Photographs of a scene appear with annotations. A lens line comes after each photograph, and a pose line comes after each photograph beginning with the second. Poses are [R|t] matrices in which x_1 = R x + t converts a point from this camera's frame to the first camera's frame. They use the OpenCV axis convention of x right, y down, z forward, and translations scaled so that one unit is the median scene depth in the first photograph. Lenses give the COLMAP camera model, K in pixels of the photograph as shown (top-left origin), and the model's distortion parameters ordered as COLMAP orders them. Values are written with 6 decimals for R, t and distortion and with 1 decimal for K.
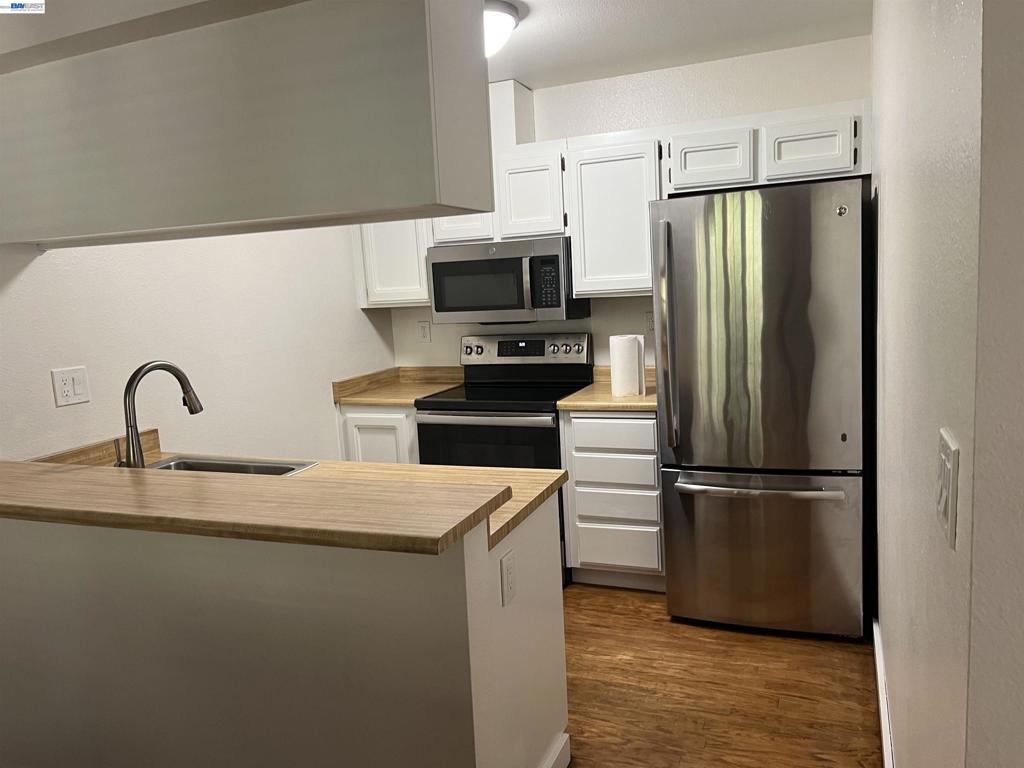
lens RADIAL K [[763.8, 0, 504.9], [0, 763.8, 385.0], [0, 0, 1]] dist [0.047211, -0.056109]
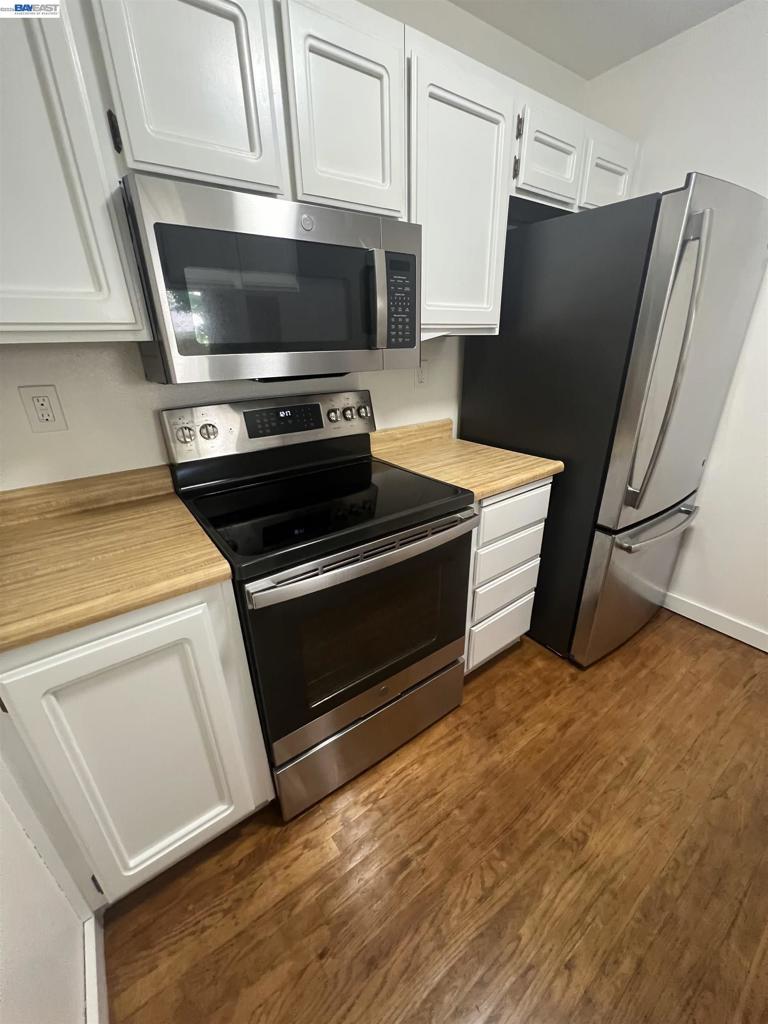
lens RADIAL K [[406.0, 0, 382.9], [0, 406.0, 511.0], [0, 0, 1]] dist [-0.005746, 0.000853]
pose [[0.513842, -0.285334, 0.809043, -0.262046], [0.110916, 0.957248, 0.267158, -0.063950], [-0.850684, -0.047541, 0.523523, 0.839138]]
